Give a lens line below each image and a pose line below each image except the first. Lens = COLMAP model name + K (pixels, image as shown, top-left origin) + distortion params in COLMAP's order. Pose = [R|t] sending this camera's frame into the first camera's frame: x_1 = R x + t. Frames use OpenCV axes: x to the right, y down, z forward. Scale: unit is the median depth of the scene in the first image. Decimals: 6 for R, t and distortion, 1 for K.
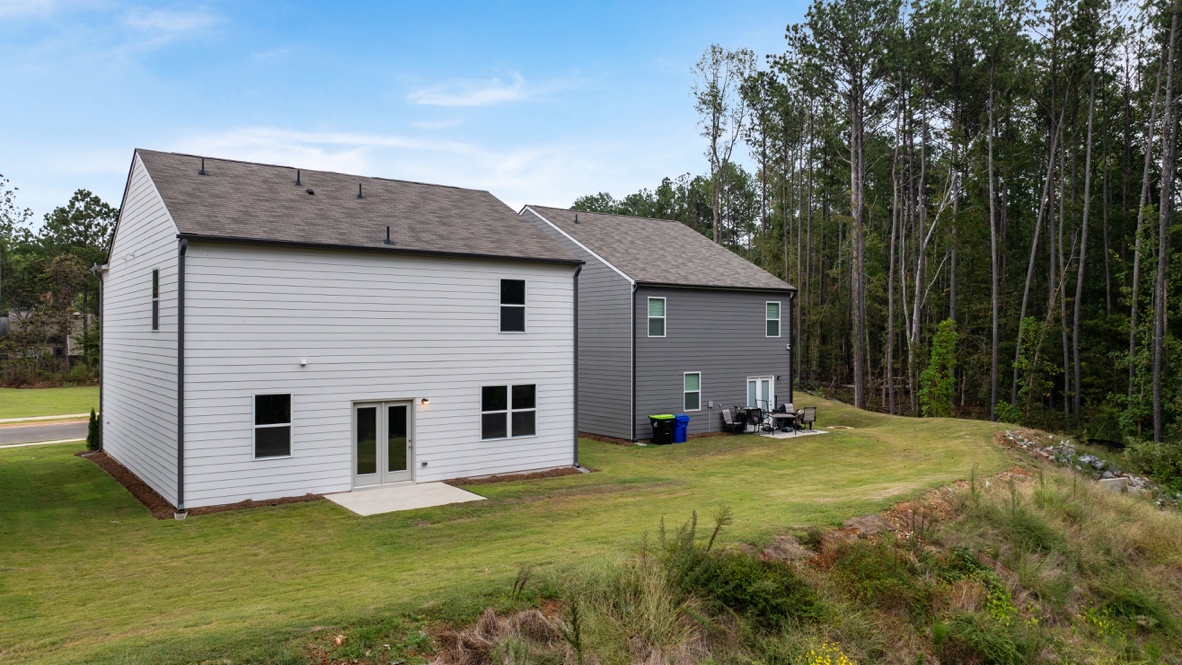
lens RADIAL K [[834.2, 0, 591.0], [0, 834.2, 332.5], [0, 0, 1]] dist [-0.012449, -0.009492]
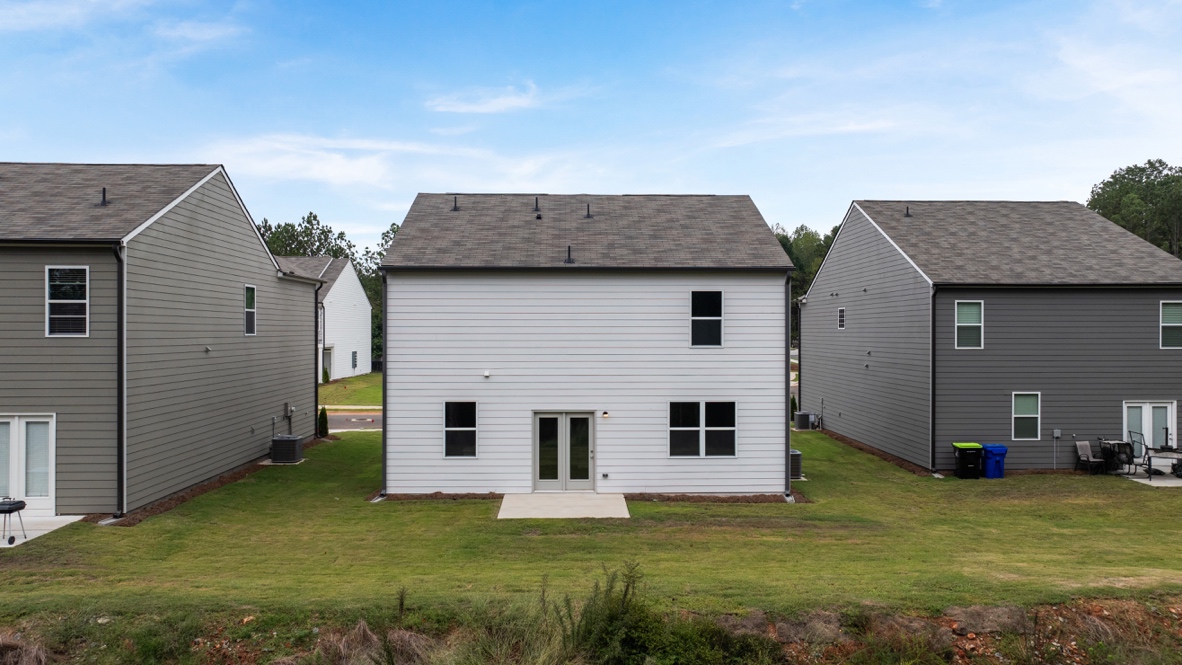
lens RADIAL K [[834.2, 0, 591.0], [0, 834.2, 332.5], [0, 0, 1]] dist [-0.012449, -0.009492]
pose [[0.811032, 0.000106, -0.585002, 0.366467], [0.002405, 0.999991, 0.003515, -0.020419], [0.584997, -0.004258, 0.811024, 0.152337]]
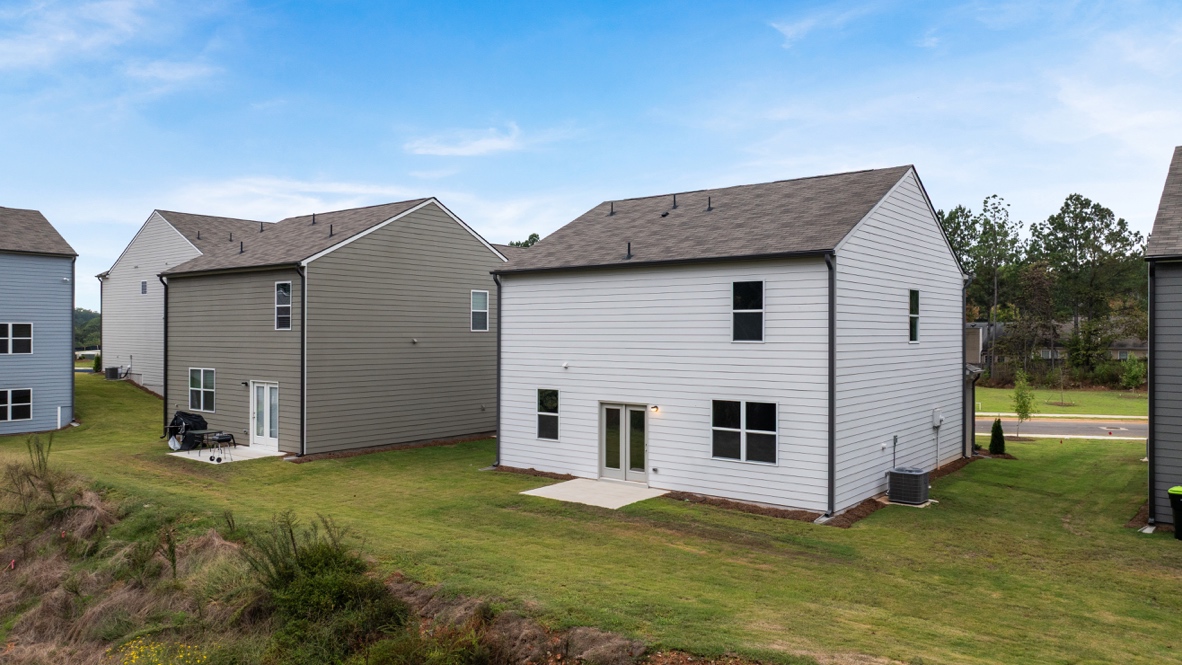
lens RADIAL K [[834.2, 0, 591.0], [0, 834.2, 332.5], [0, 0, 1]] dist [-0.012449, -0.009492]
pose [[0.242387, -0.000893, -0.970179, 0.736345], [0.001400, 0.999999, -0.000571, -0.009764], [0.970179, -0.001220, 0.242388, 0.643573]]
